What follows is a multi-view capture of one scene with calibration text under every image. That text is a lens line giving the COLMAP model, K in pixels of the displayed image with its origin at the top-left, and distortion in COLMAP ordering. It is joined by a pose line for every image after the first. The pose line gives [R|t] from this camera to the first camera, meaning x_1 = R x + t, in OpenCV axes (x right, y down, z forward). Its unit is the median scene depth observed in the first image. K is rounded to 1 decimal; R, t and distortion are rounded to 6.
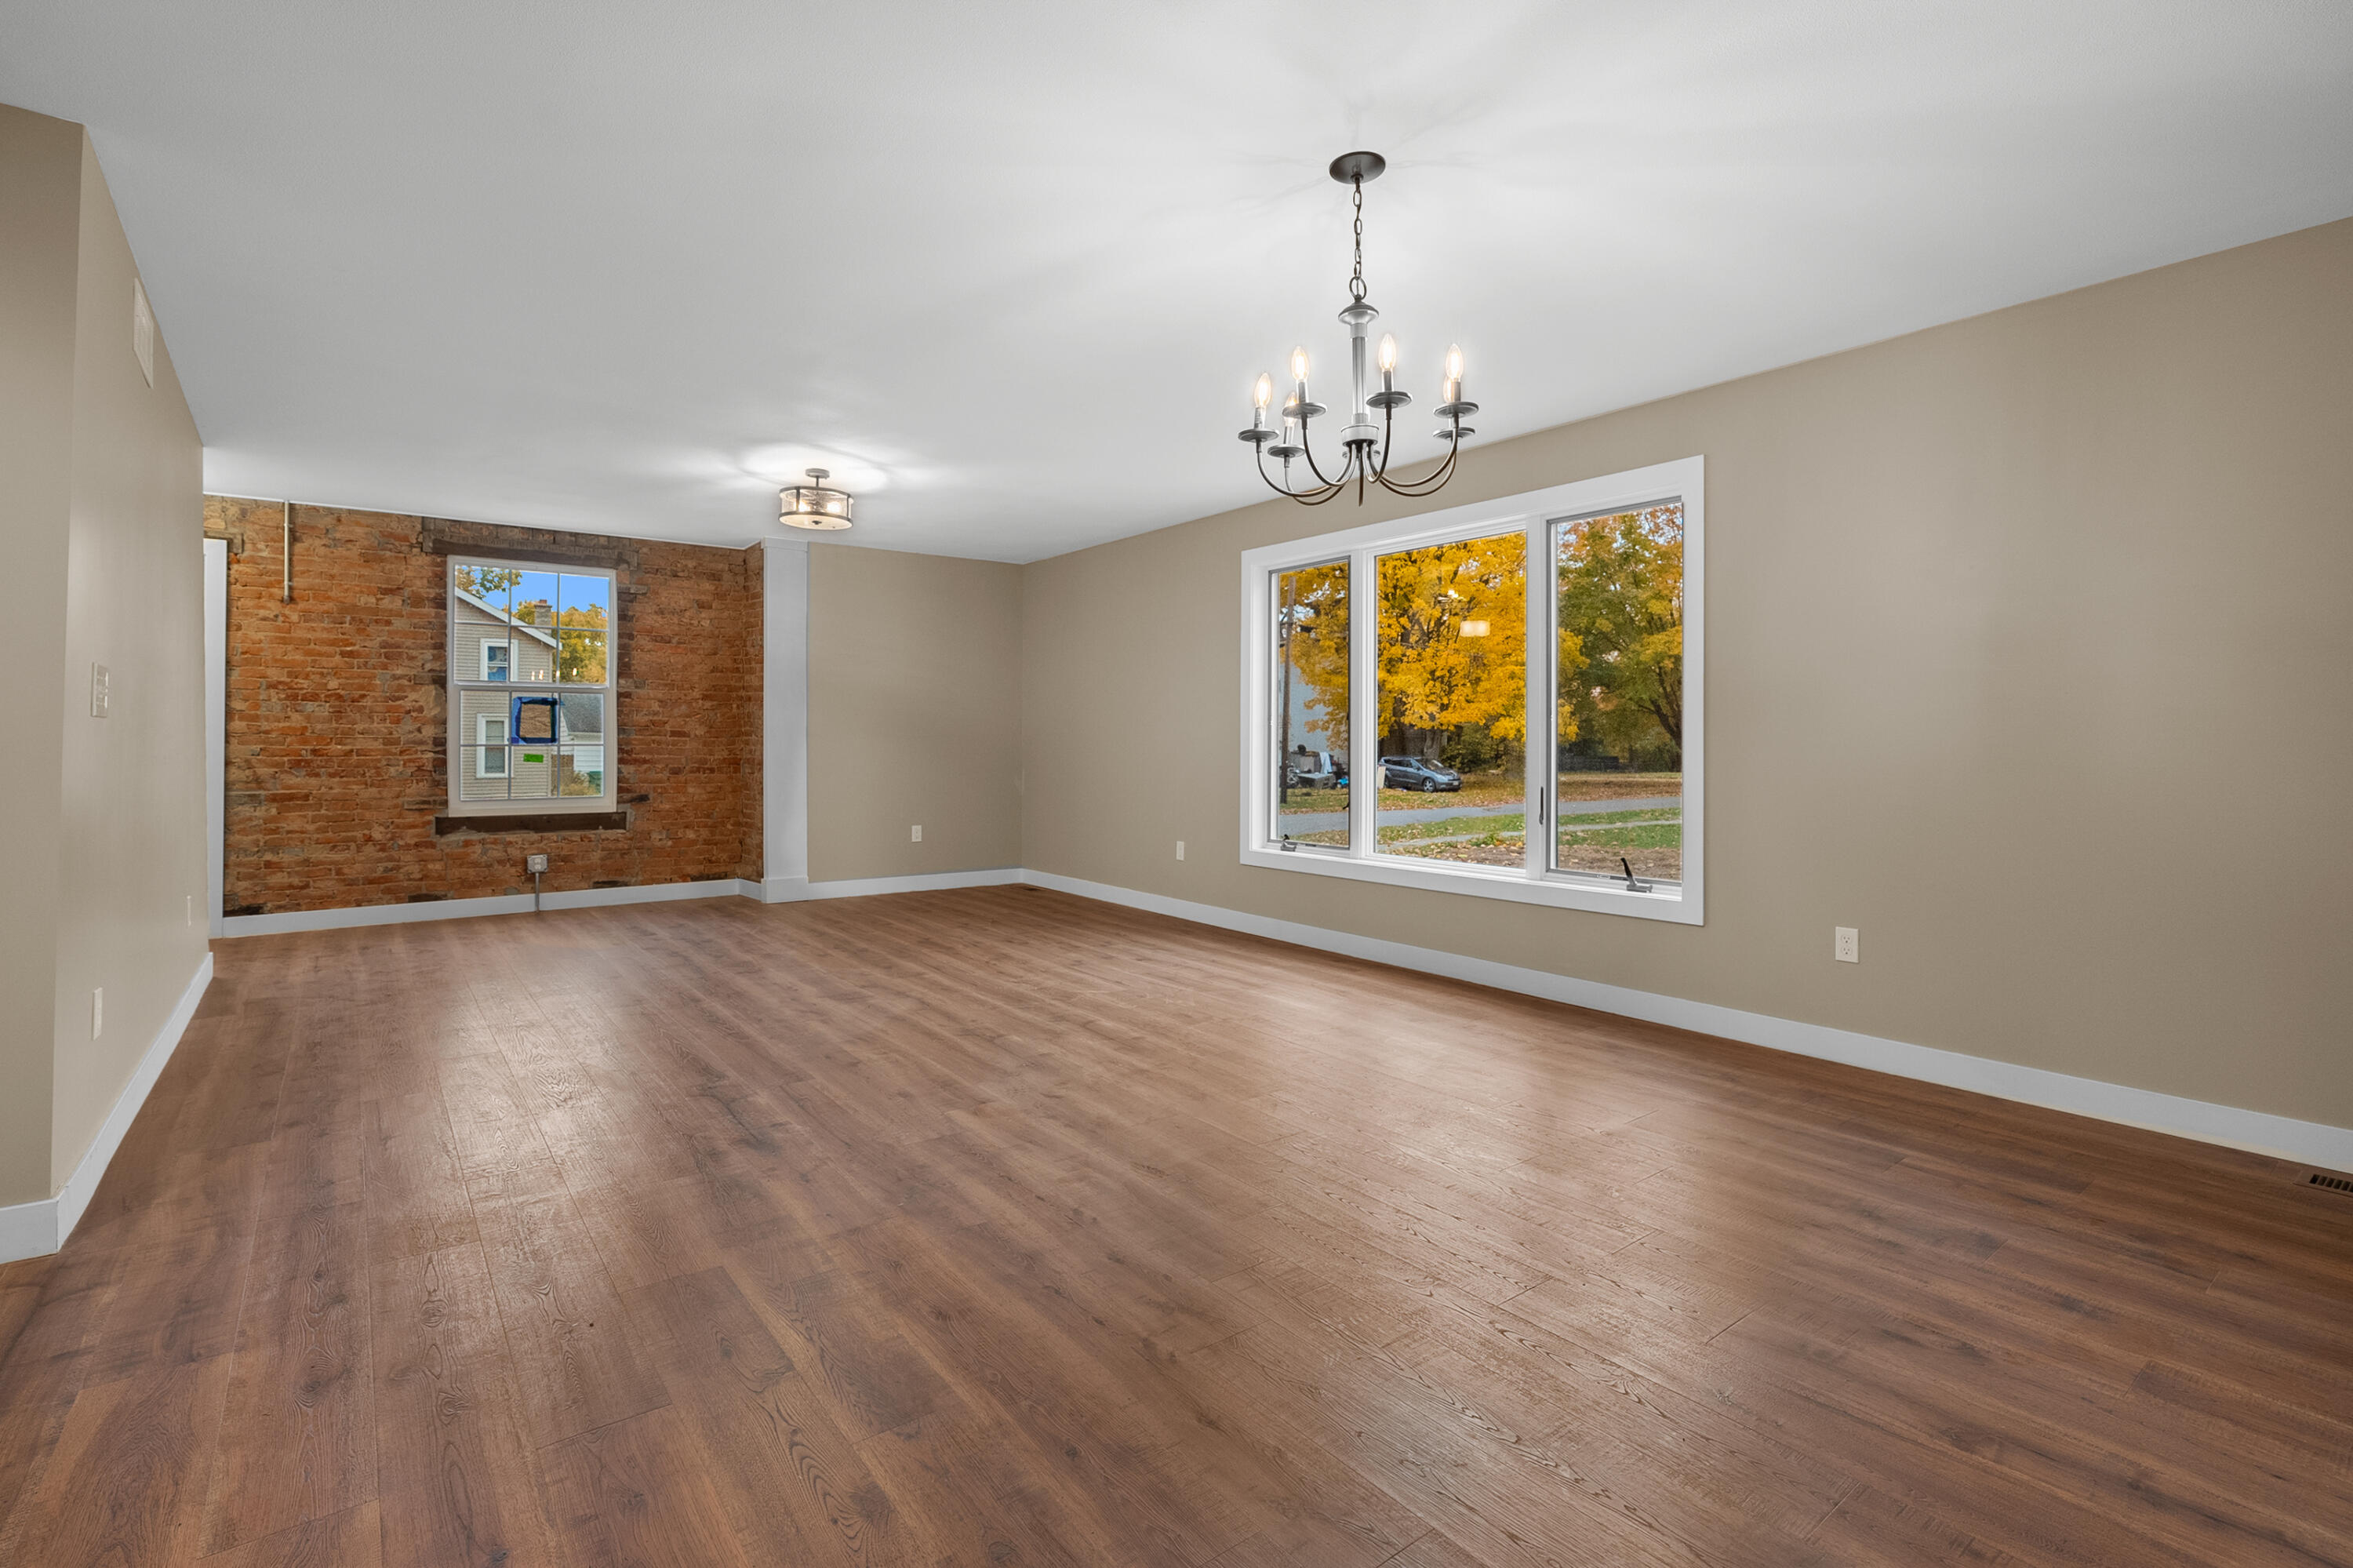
lens RADIAL K [[1085.8, 0, 1176.8], [0, 1085.8, 738.8], [0, 0, 1]] dist [0.000096, -0.000333]
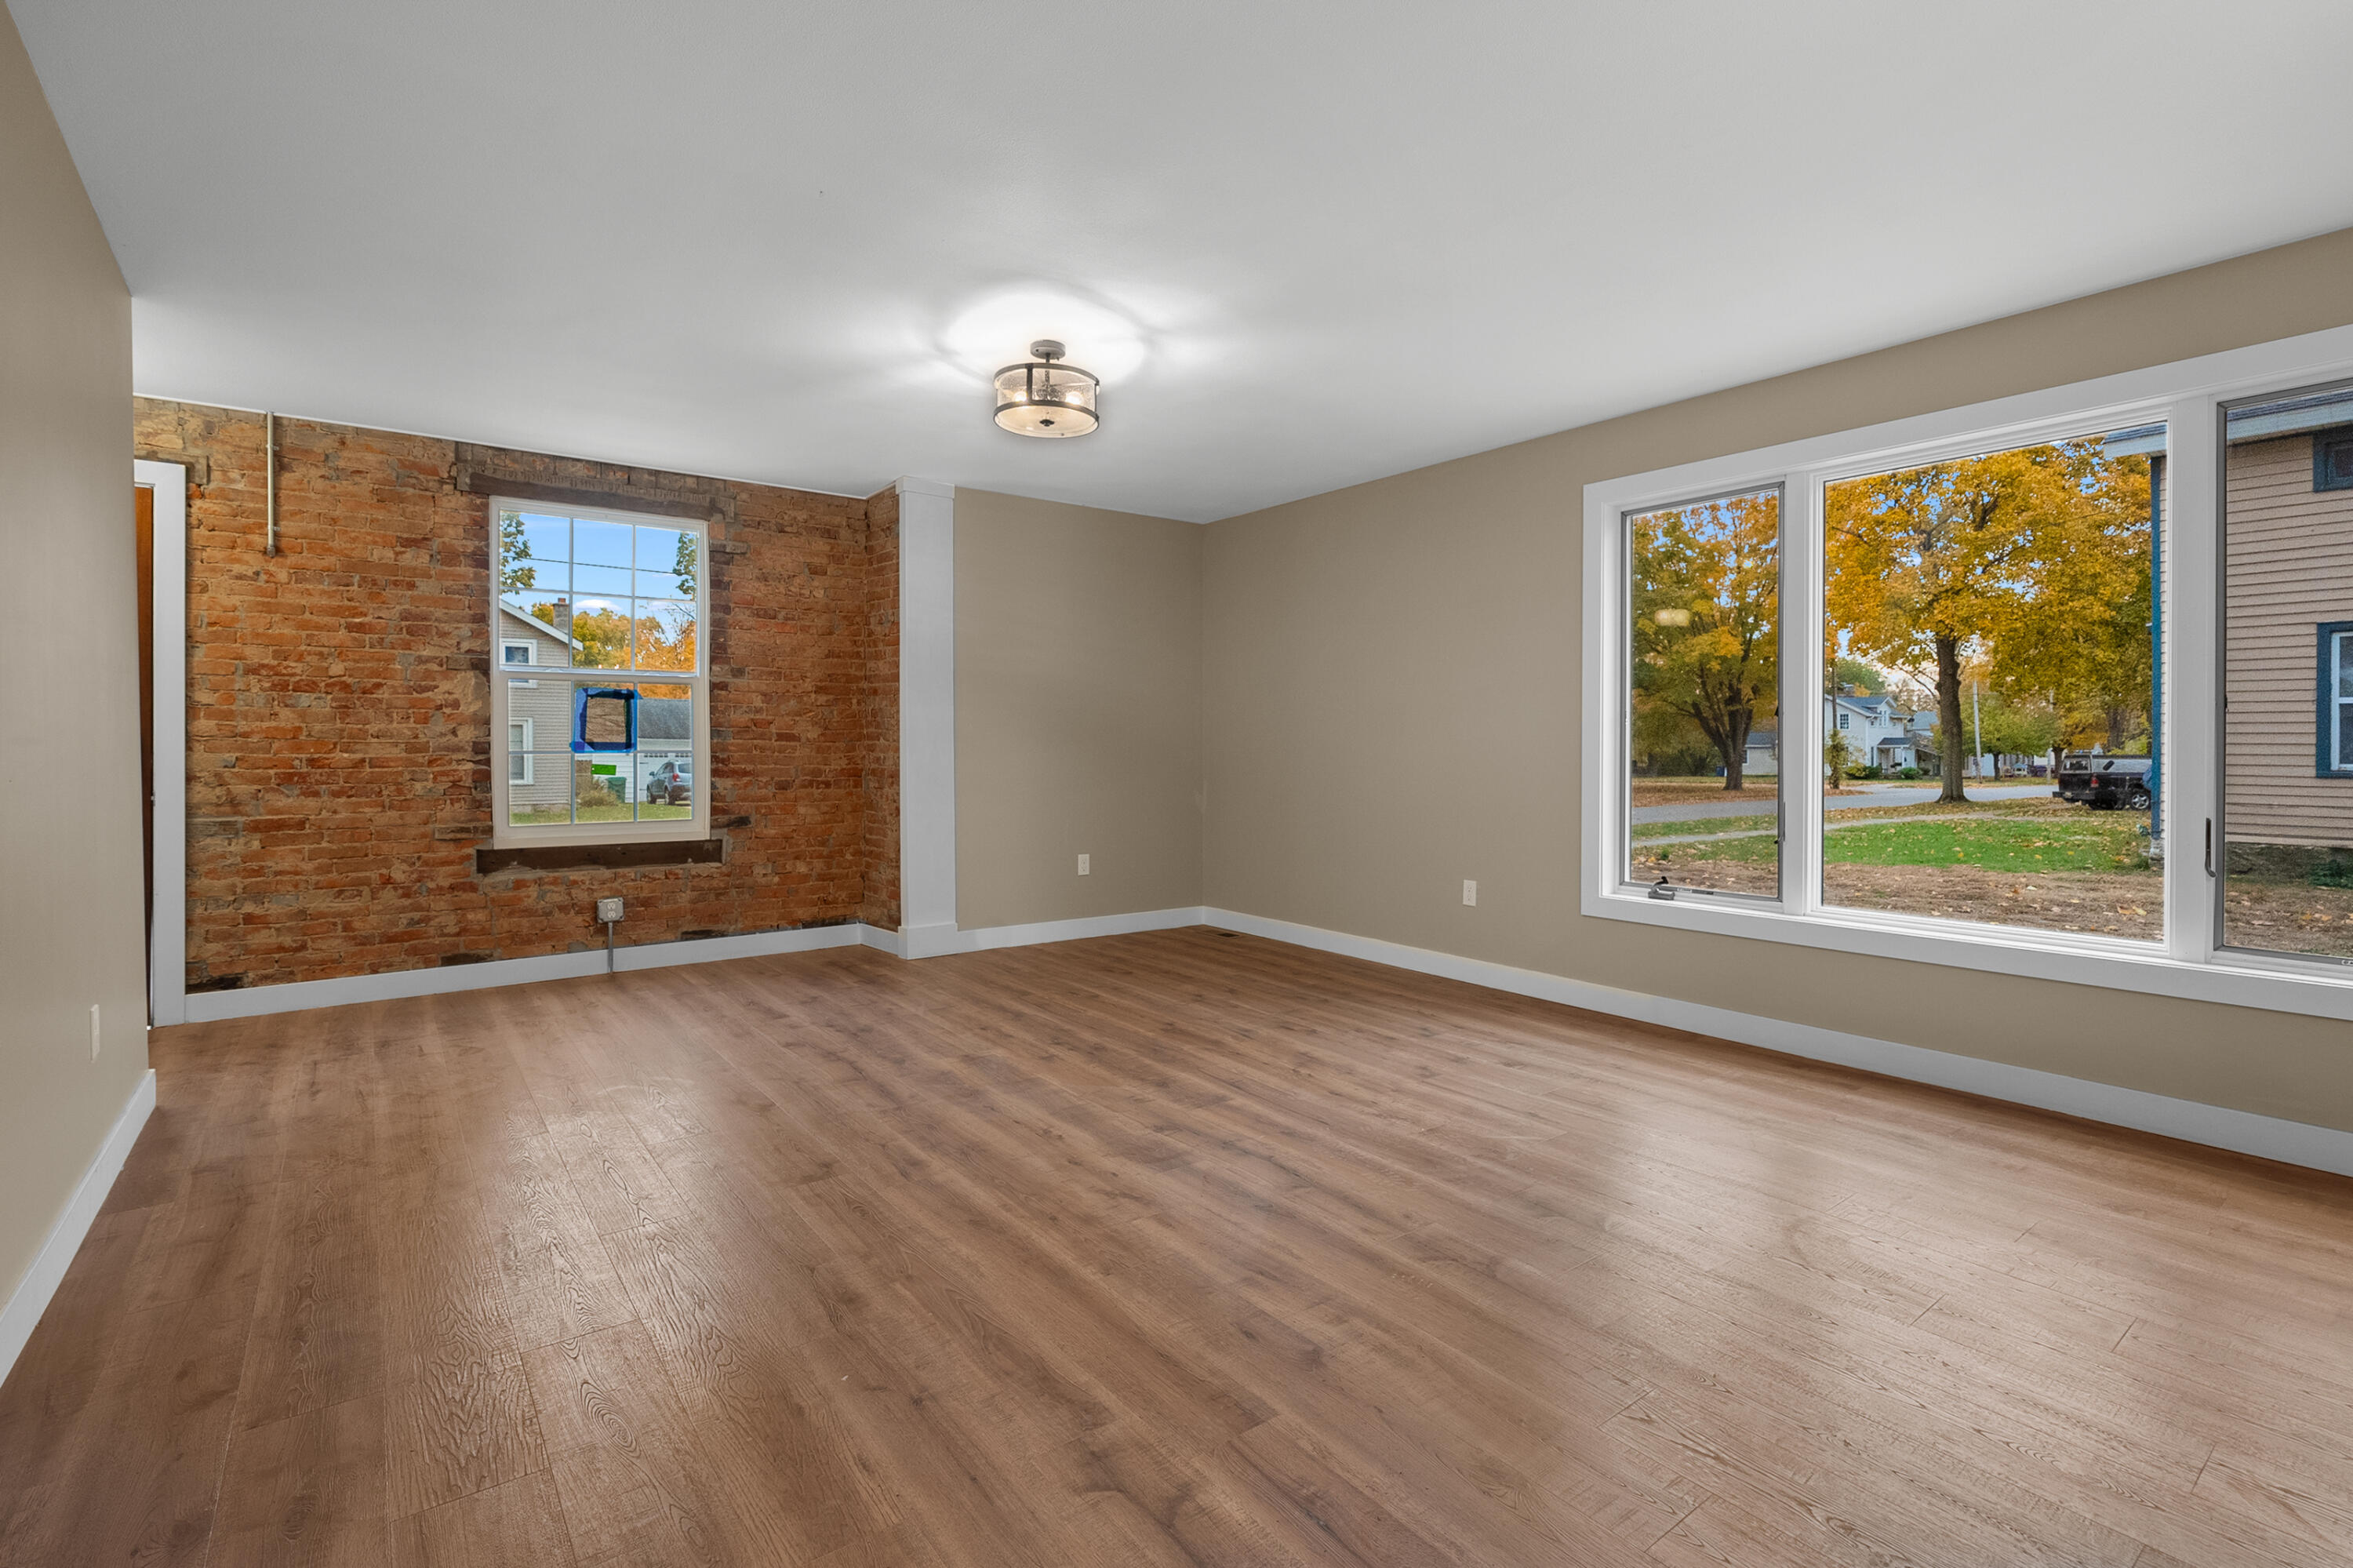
lens RADIAL K [[1075.8, 0, 1175.1], [0, 1075.8, 754.9], [0, 0, 1]] dist [-0.002334, 0.000610]
pose [[0.999995, -0.000712, -0.003226, -0.208243], [0.000748, 0.999937, 0.011156, -0.000330], [0.003218, -0.011158, 0.999933, 0.274979]]
